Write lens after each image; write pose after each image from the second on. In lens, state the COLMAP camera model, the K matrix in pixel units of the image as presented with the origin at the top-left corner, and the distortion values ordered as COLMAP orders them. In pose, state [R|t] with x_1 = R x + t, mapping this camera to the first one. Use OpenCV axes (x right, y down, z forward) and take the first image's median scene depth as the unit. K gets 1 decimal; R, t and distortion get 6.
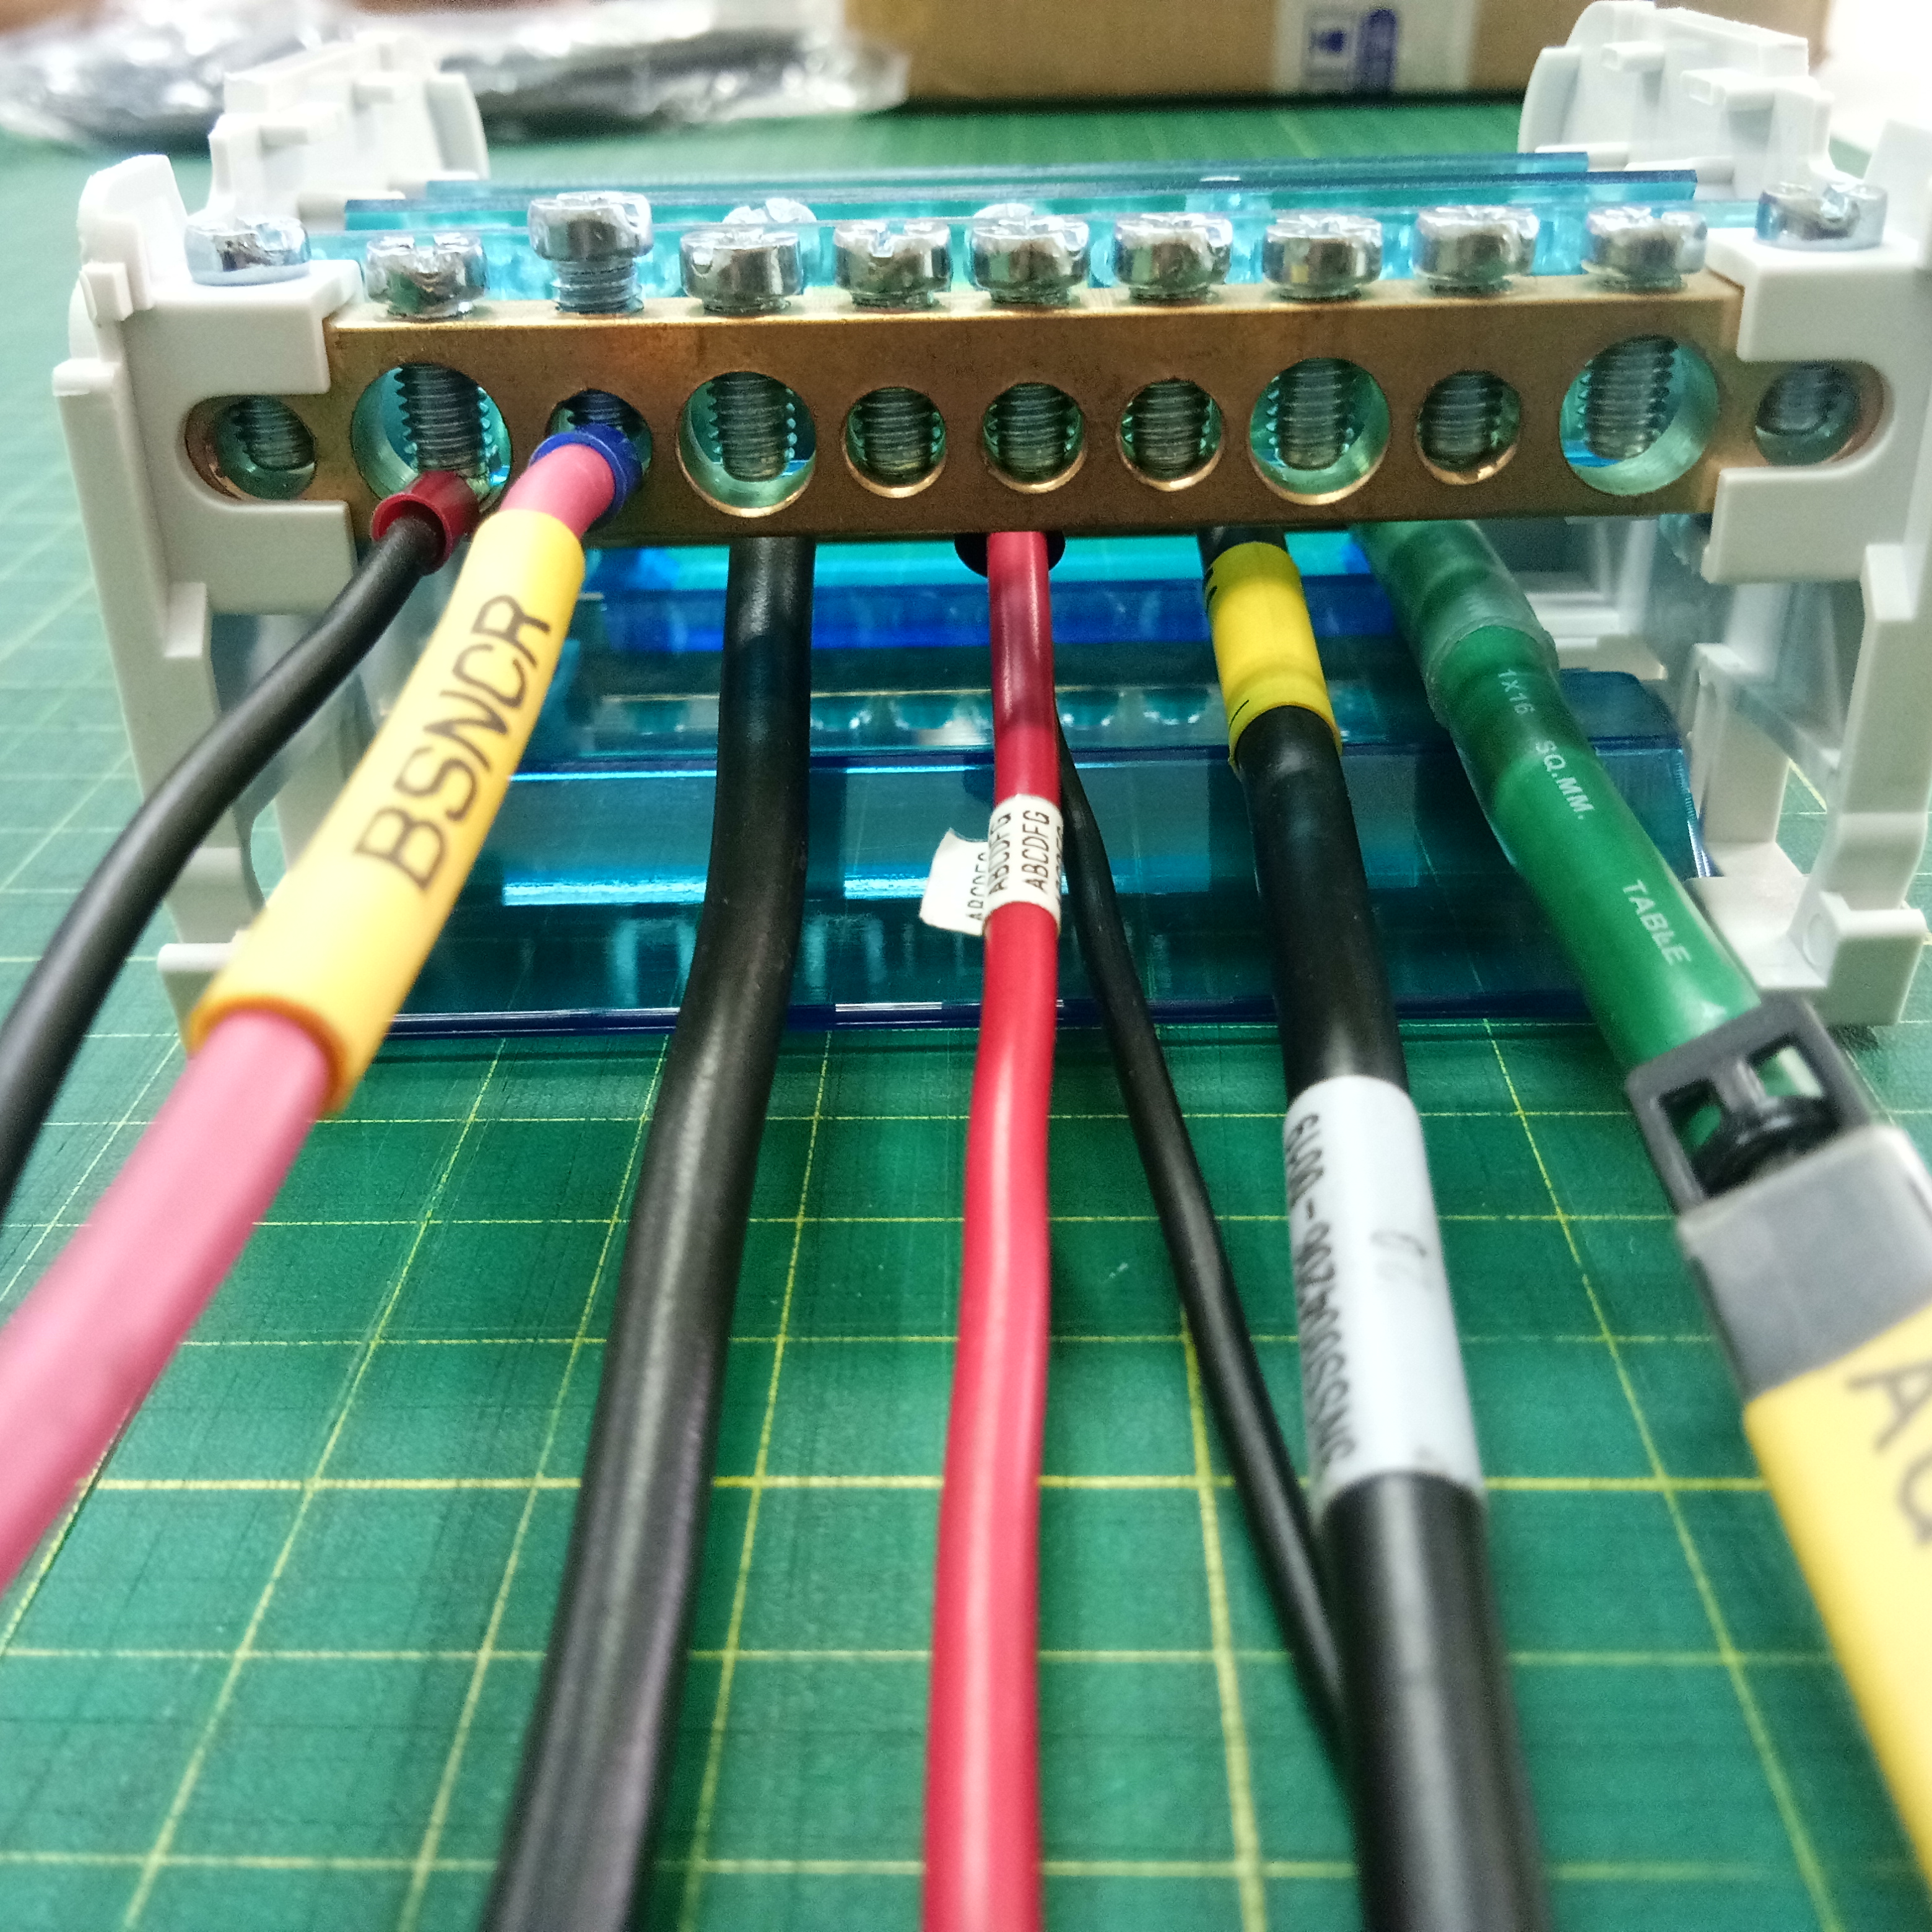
lens RADIAL K [[2102.0, 0, 927.0], [0, 2102.0, 963.8], [0, 0, 1]] dist [0.148403, -0.222282]
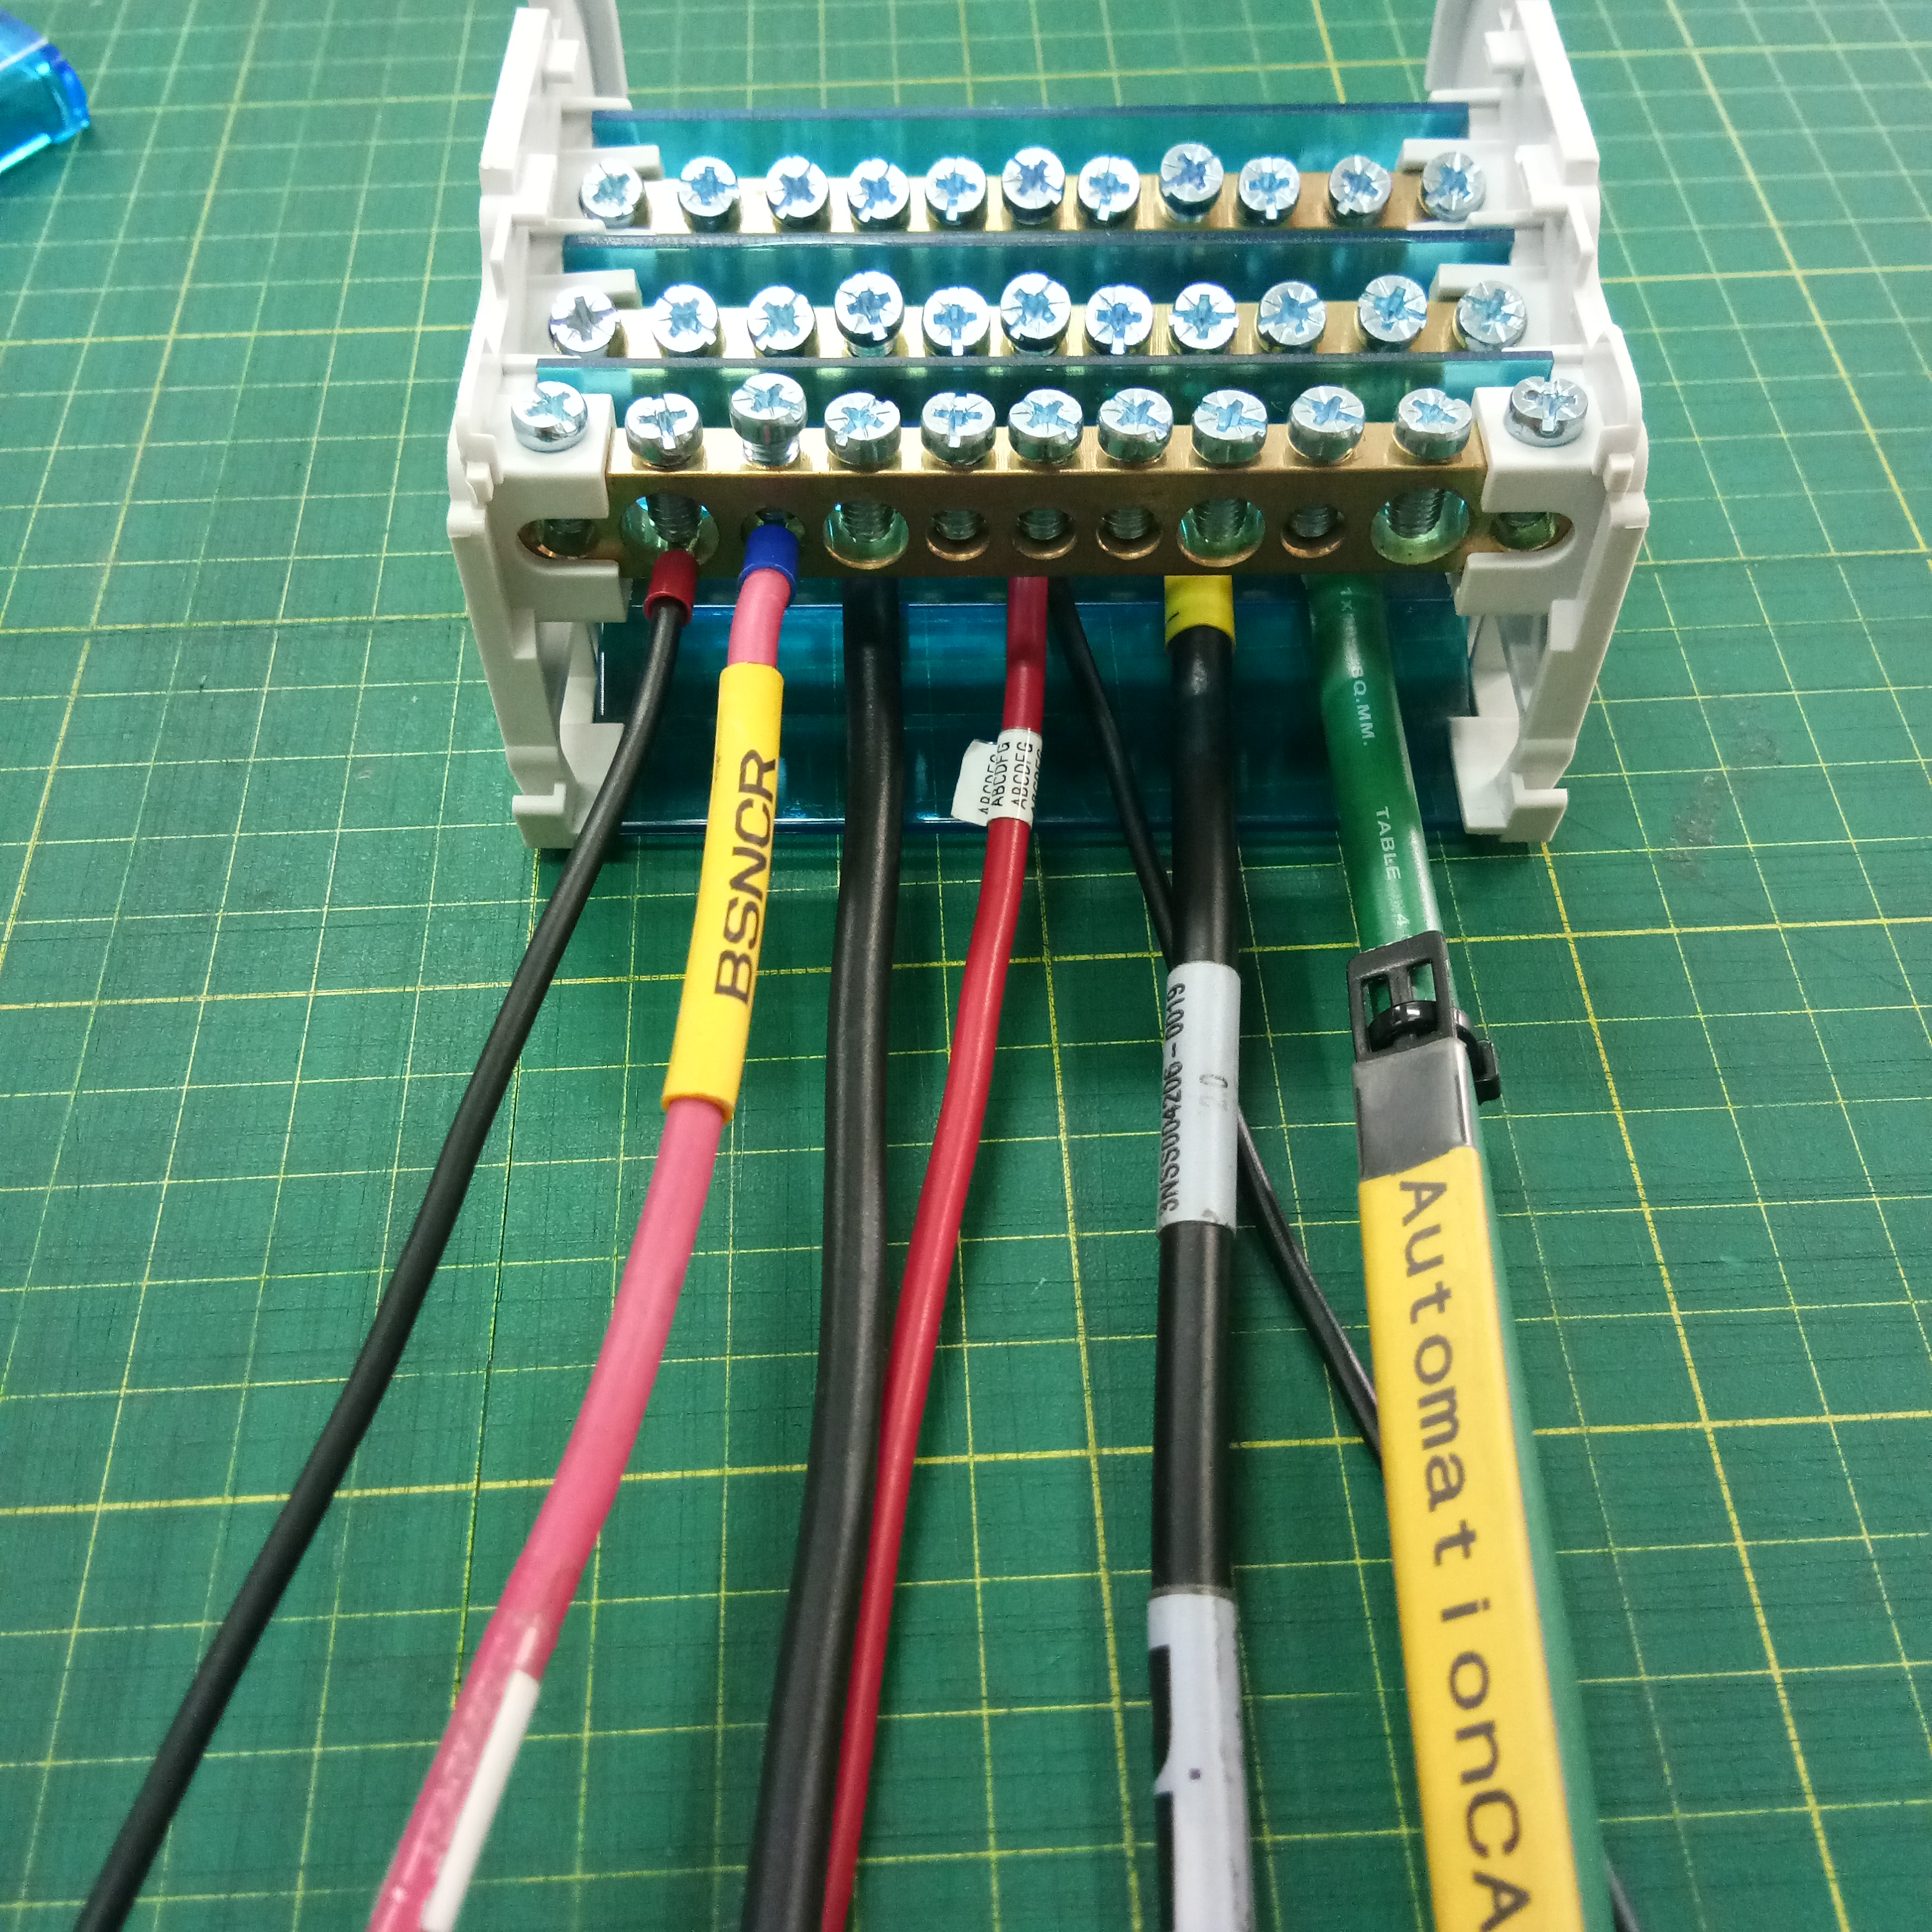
lens RADIAL K [[2102.0, 0, 927.0], [0, 2102.0, 963.8], [0, 0, 1]] dist [0.148403, -0.222282]
pose [[0.999980, 0.000341, 0.006391, -0.054559], [-0.003308, 0.882402, 0.470484, -0.786231], [-0.005479, -0.470495, 0.882385, -0.618992]]
